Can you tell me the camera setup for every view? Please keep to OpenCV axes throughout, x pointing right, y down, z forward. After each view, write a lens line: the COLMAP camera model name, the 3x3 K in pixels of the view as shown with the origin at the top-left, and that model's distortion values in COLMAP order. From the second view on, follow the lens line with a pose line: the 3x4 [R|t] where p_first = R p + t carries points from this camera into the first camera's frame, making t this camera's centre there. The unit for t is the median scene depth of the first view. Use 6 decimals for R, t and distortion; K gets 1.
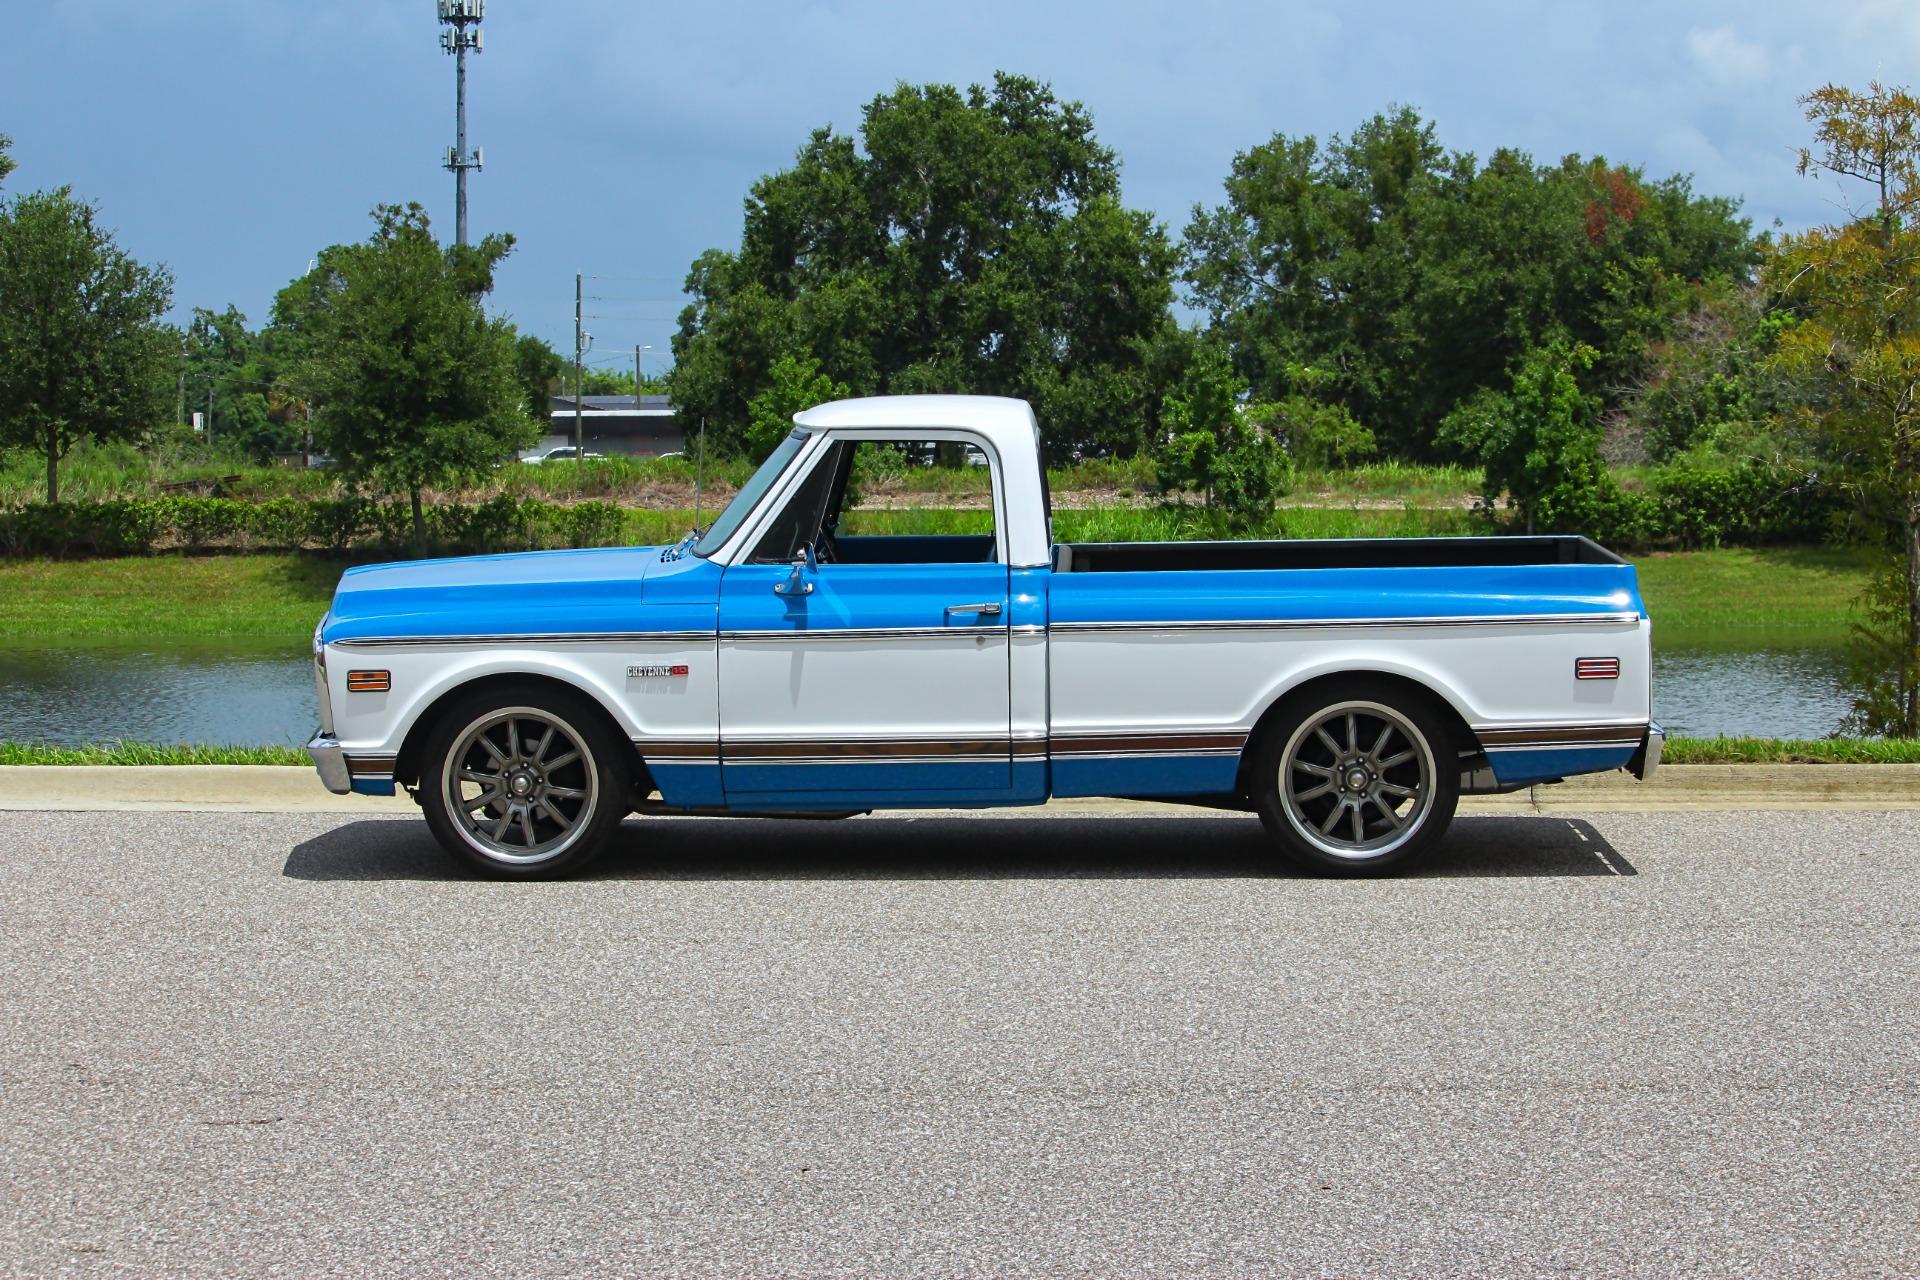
lens RADIAL K [[4881.0, 0, 964.5], [0, 4881.0, 654.8], [0, 0, 1]] dist [-0.412510, 0.000000]
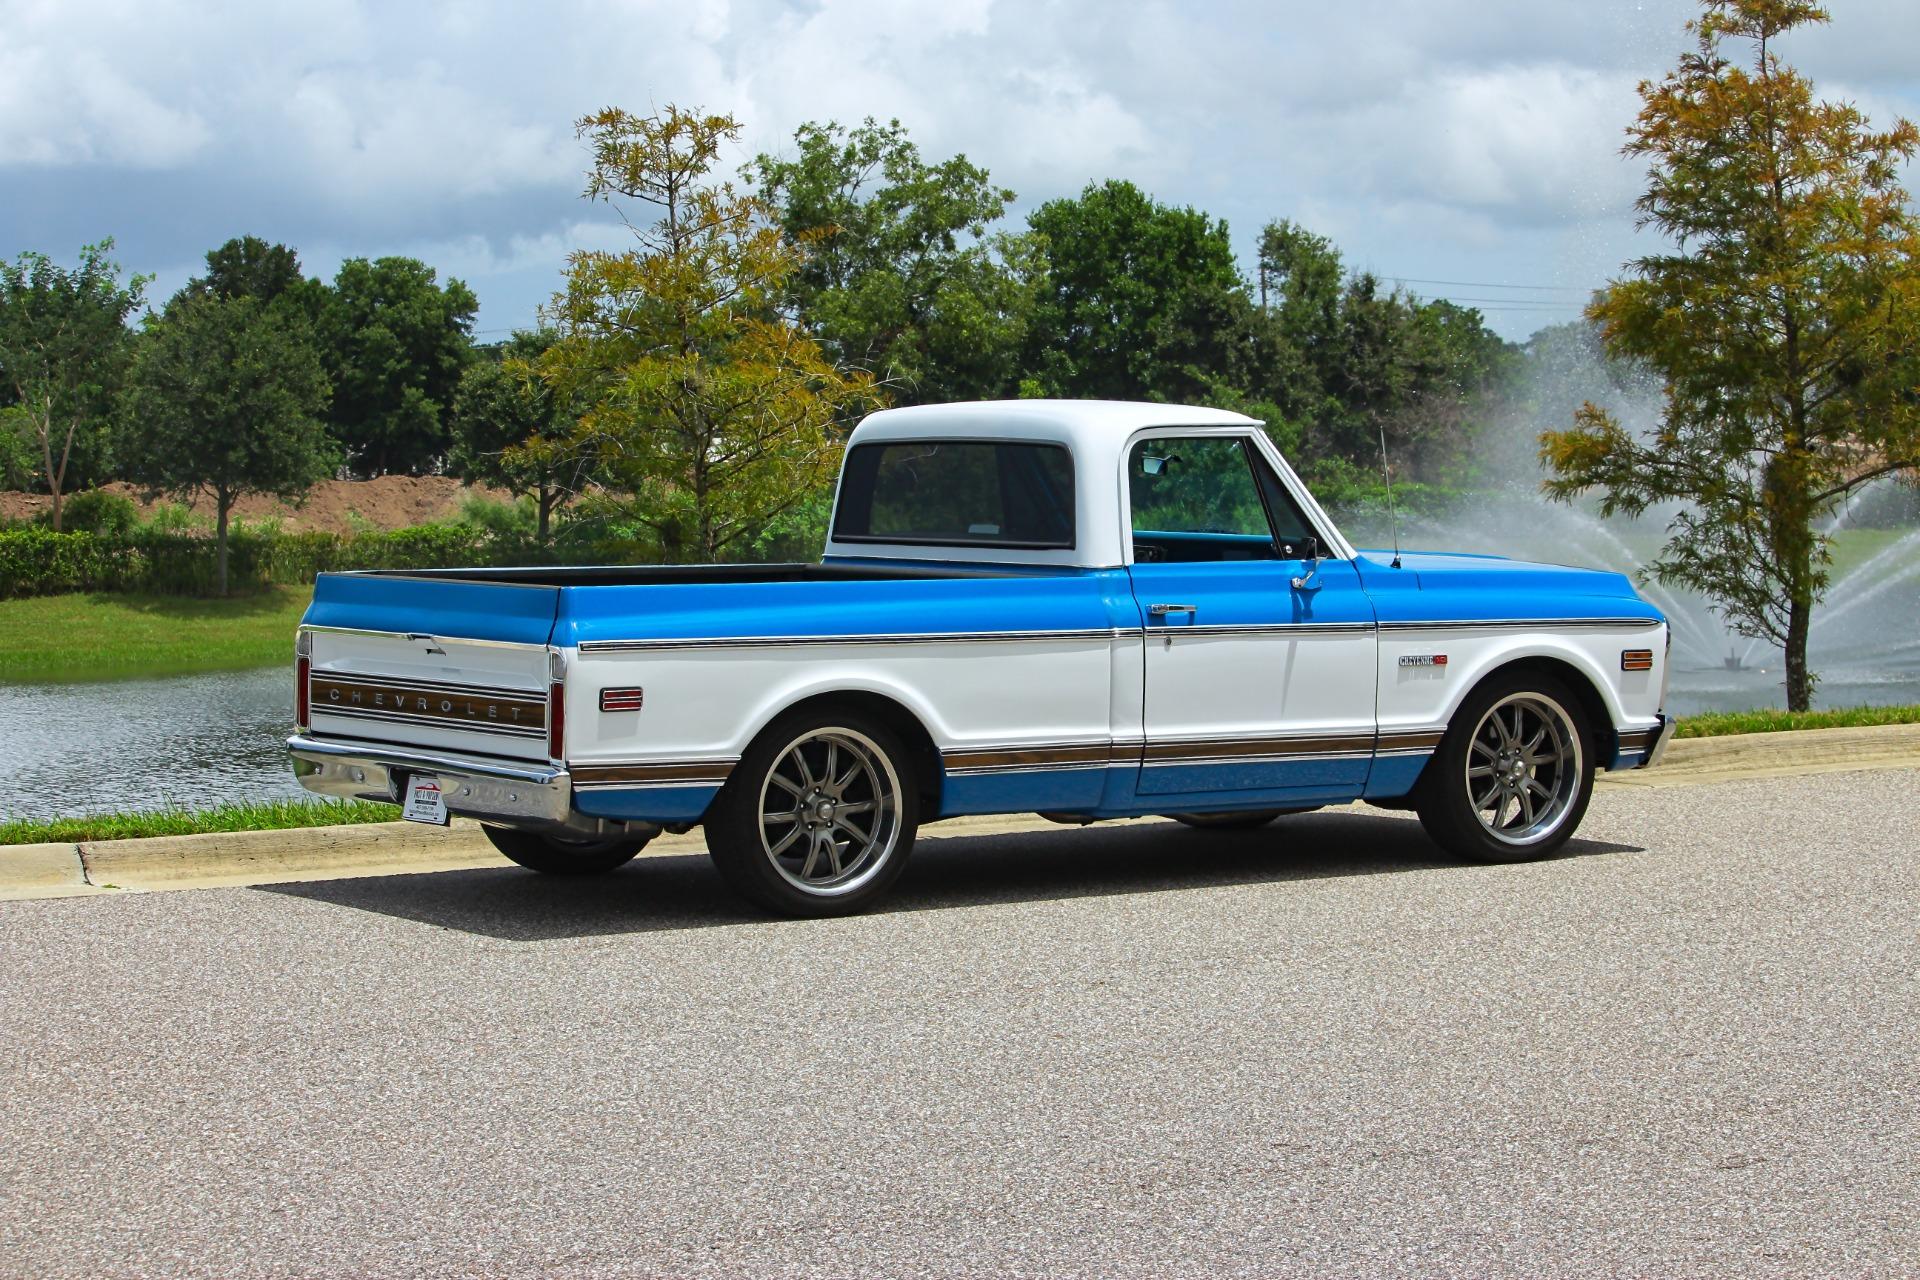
lens RADIAL K [[4881.0, 0, 983.6], [0, 4881.0, 604.7], [0, 0, 1]] dist [-0.412510, 0.000000]
pose [[0.799731, -0.028914, 0.599662, -0.204186], [0.044278, 0.998960, -0.010885, -0.001165], [-0.598724, 0.035257, 0.800179, 0.086559]]
